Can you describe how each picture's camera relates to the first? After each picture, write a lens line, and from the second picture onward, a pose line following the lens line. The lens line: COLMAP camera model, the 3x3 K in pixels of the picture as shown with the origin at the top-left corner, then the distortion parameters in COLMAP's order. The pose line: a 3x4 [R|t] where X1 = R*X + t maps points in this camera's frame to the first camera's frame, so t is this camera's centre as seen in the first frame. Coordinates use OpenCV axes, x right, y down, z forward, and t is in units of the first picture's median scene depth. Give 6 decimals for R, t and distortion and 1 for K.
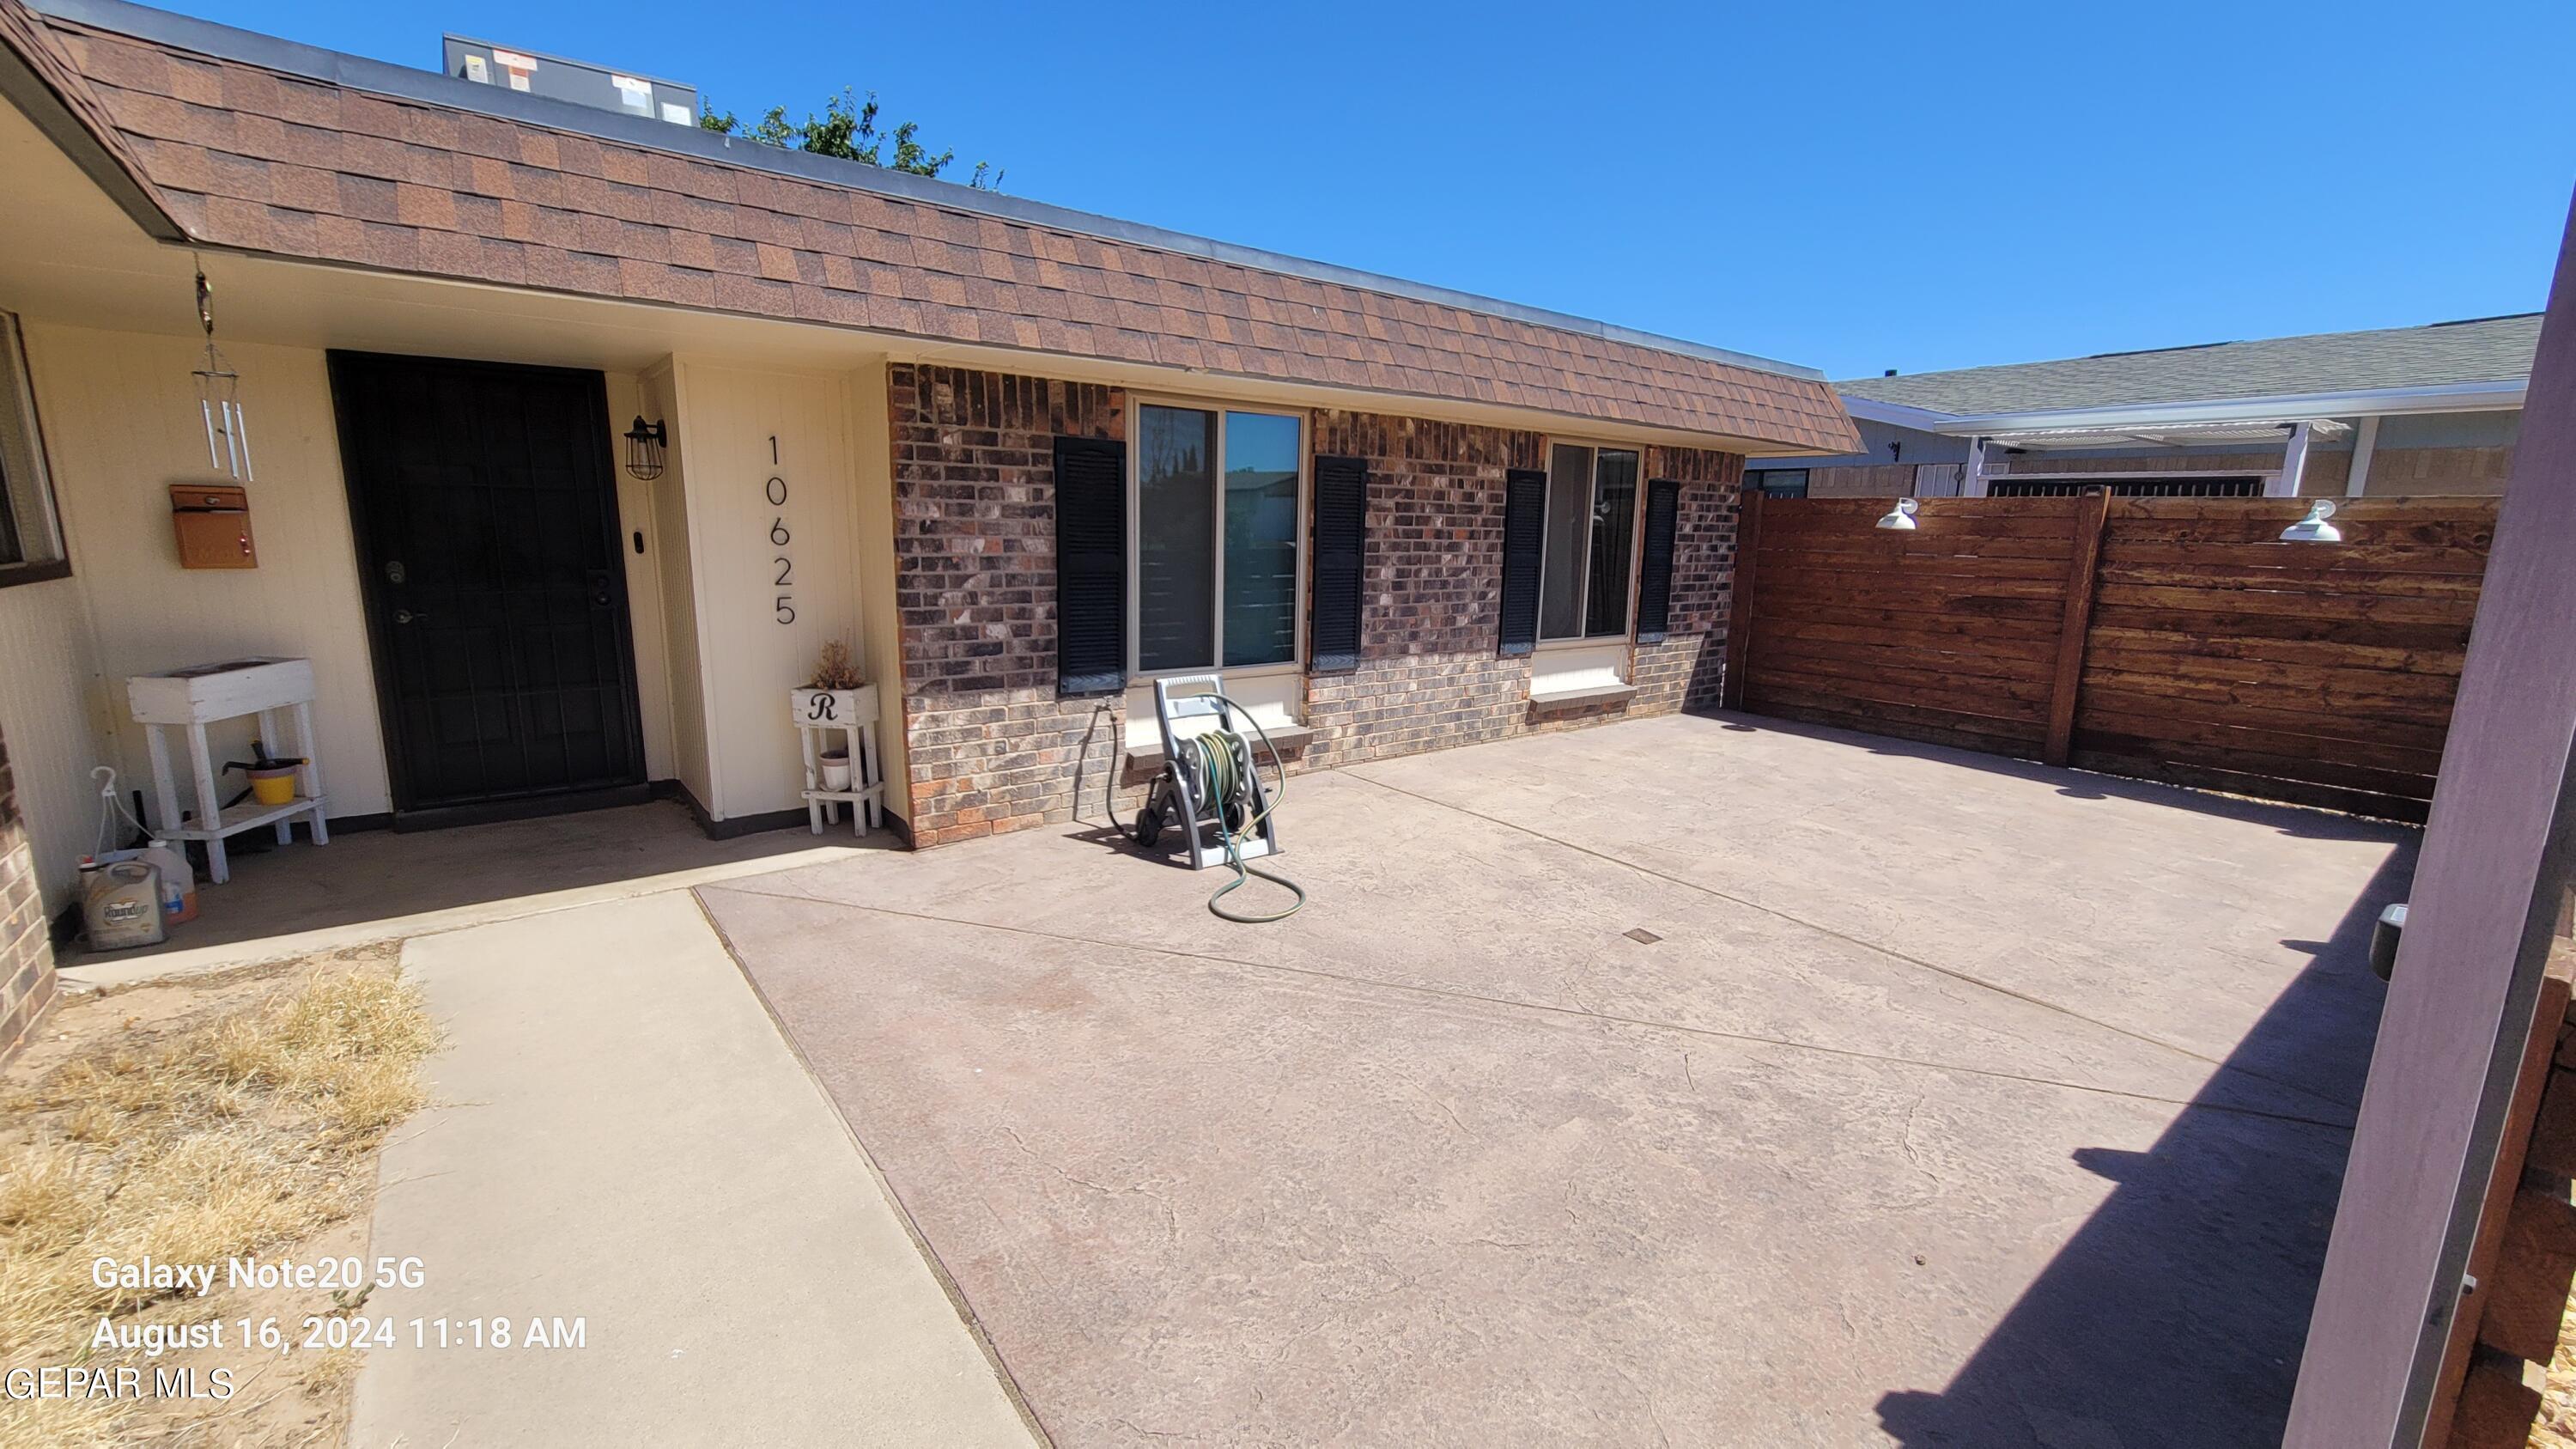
lens RADIAL K [[1025.2, 0, 1288.0], [0, 1025.2, 724.5], [0, 0, 1]] dist [0.000415, 0.000044]
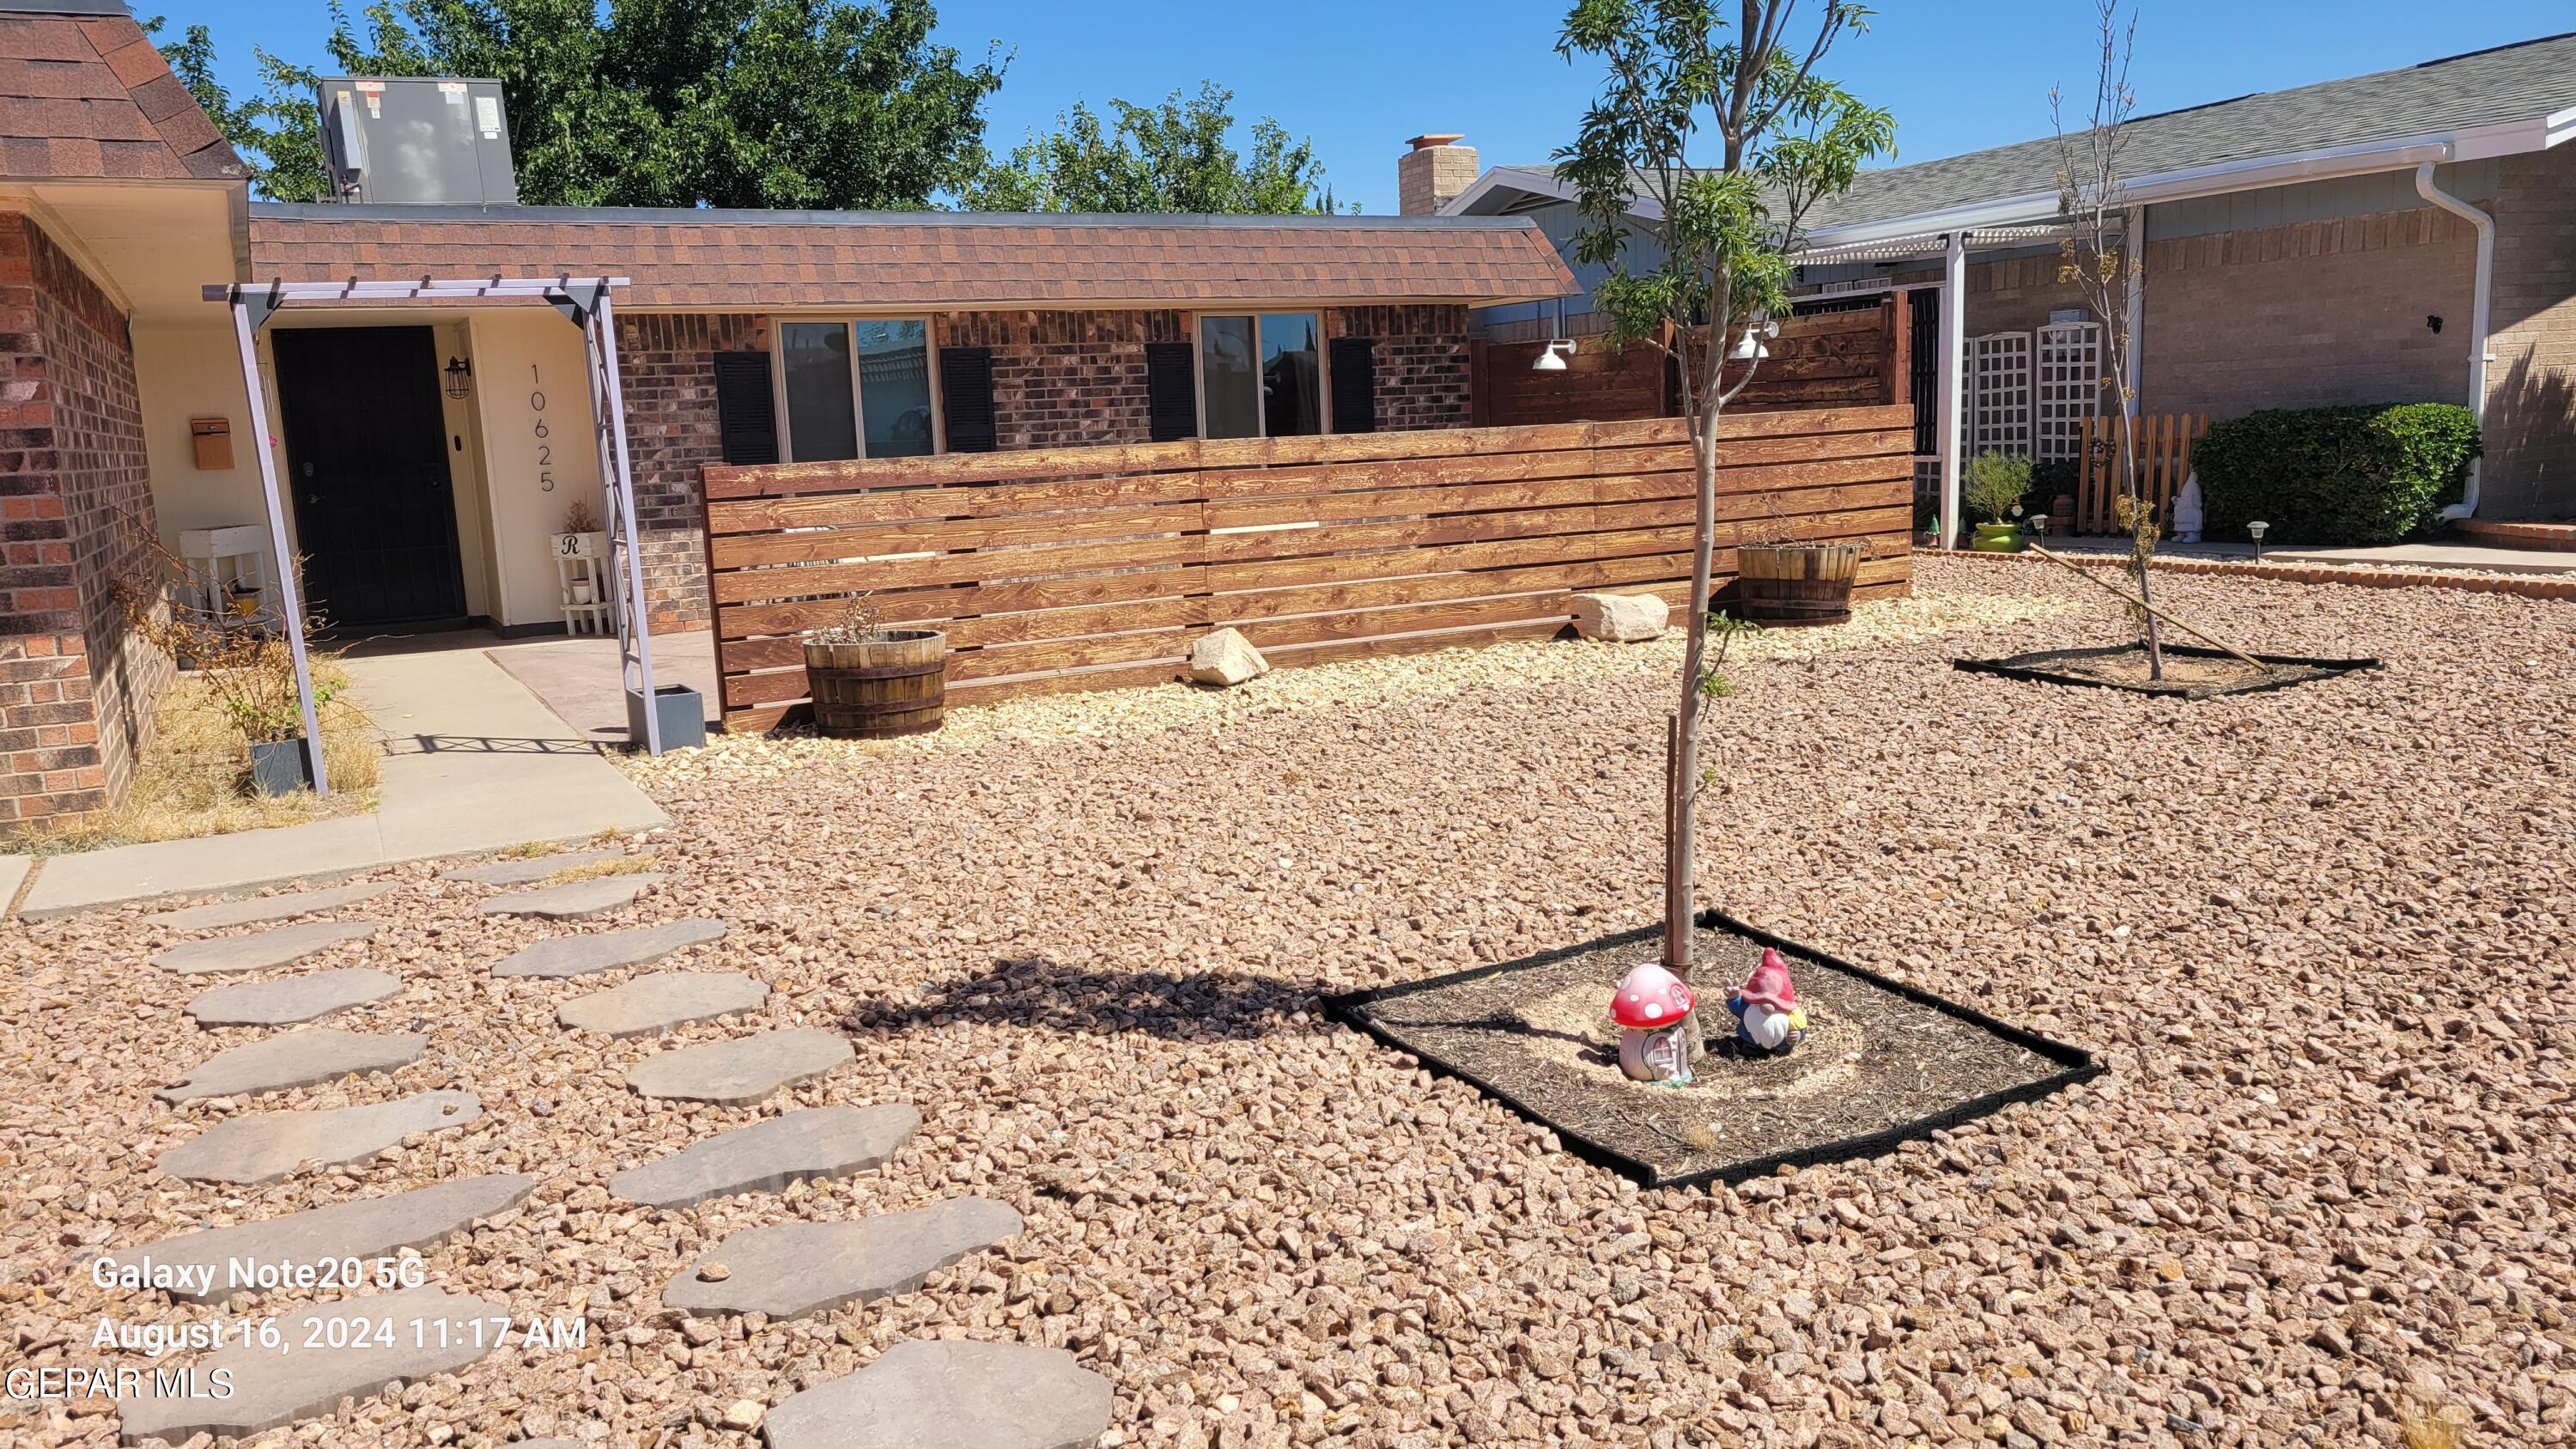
lens RADIAL K [[1941.3, 0, 1288.0], [0, 1941.3, 724.5], [0, 0, 1]] dist [0.119655, -0.147037]
pose [[0.978765, -0.032187, -0.202440, 0.907764], [0.025405, 0.999028, -0.036009, 0.298519], [0.203403, 0.030101, 0.978632, -1.257365]]
